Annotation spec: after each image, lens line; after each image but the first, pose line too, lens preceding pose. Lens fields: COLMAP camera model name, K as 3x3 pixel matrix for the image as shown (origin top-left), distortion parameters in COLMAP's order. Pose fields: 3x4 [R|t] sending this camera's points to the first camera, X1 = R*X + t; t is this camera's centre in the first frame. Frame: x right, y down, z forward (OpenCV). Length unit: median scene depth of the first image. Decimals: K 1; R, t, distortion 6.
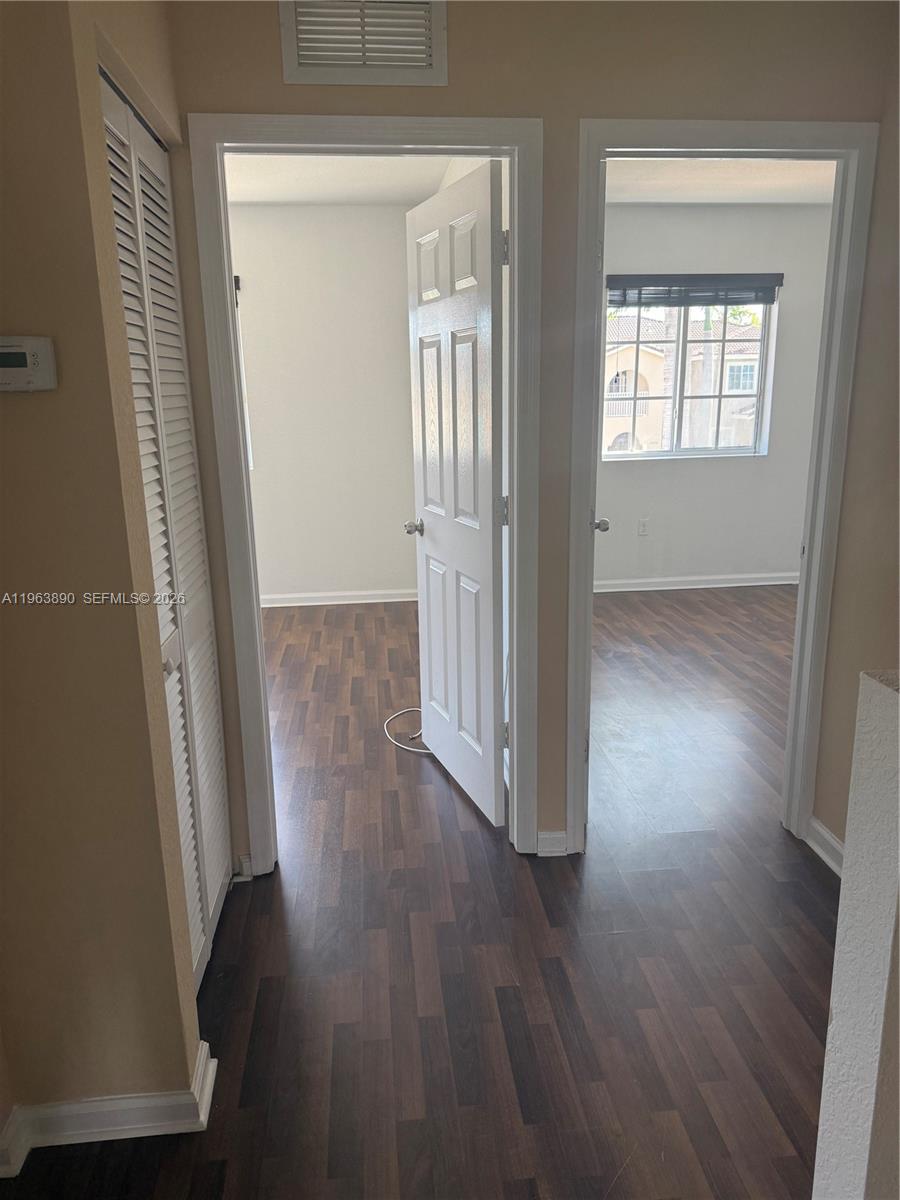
lens RADIAL K [[850.5, 0, 444.1], [0, 850.5, 593.7], [0, 0, 1]] dist [0.075329, -0.082831]
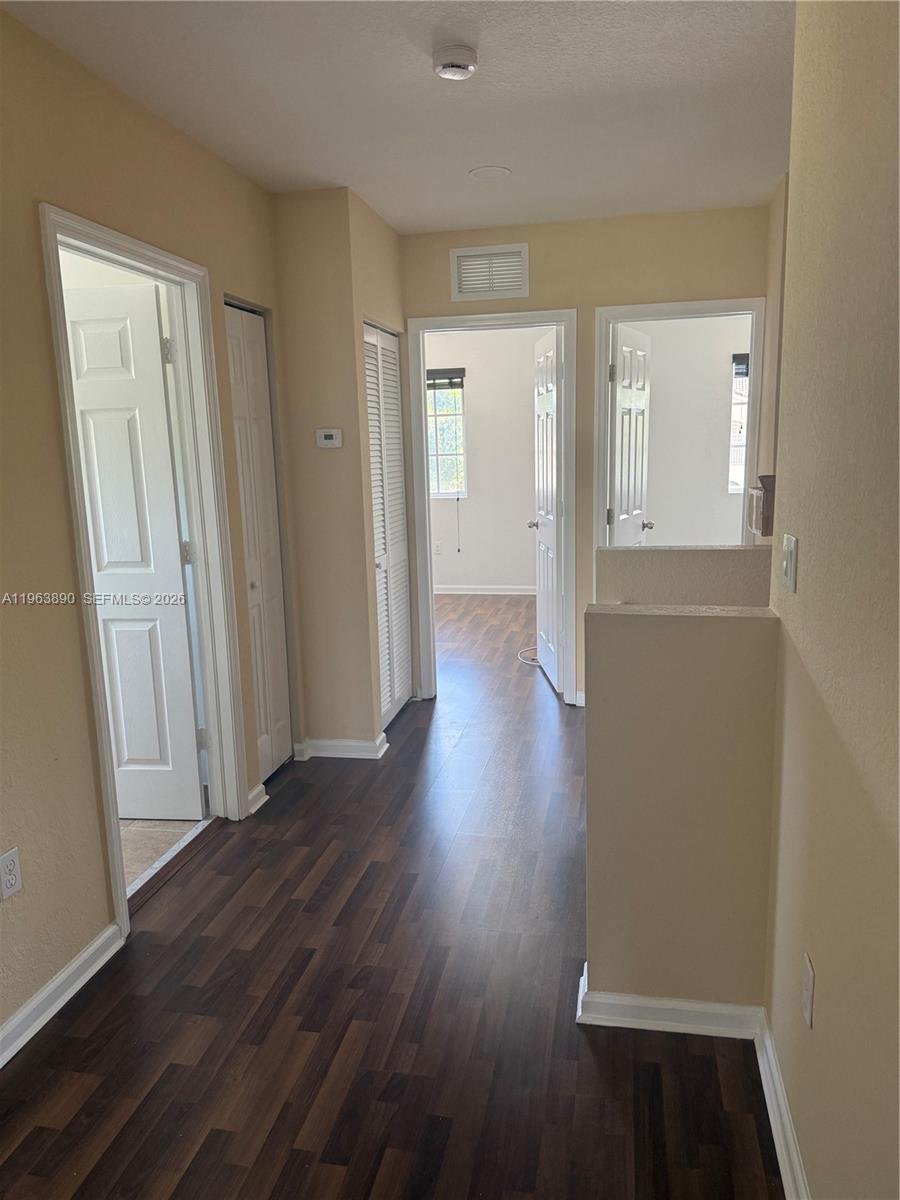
lens RADIAL K [[850.5, 0, 441.8], [0, 850.5, 603.7], [0, 0, 1]] dist [0.075329, -0.082831]
pose [[0.952679, 0.048002, -0.300163, 0.376706], [-0.061035, 0.997550, -0.034190, 0.181211], [0.297786, 0.050893, 0.953275, -0.798028]]
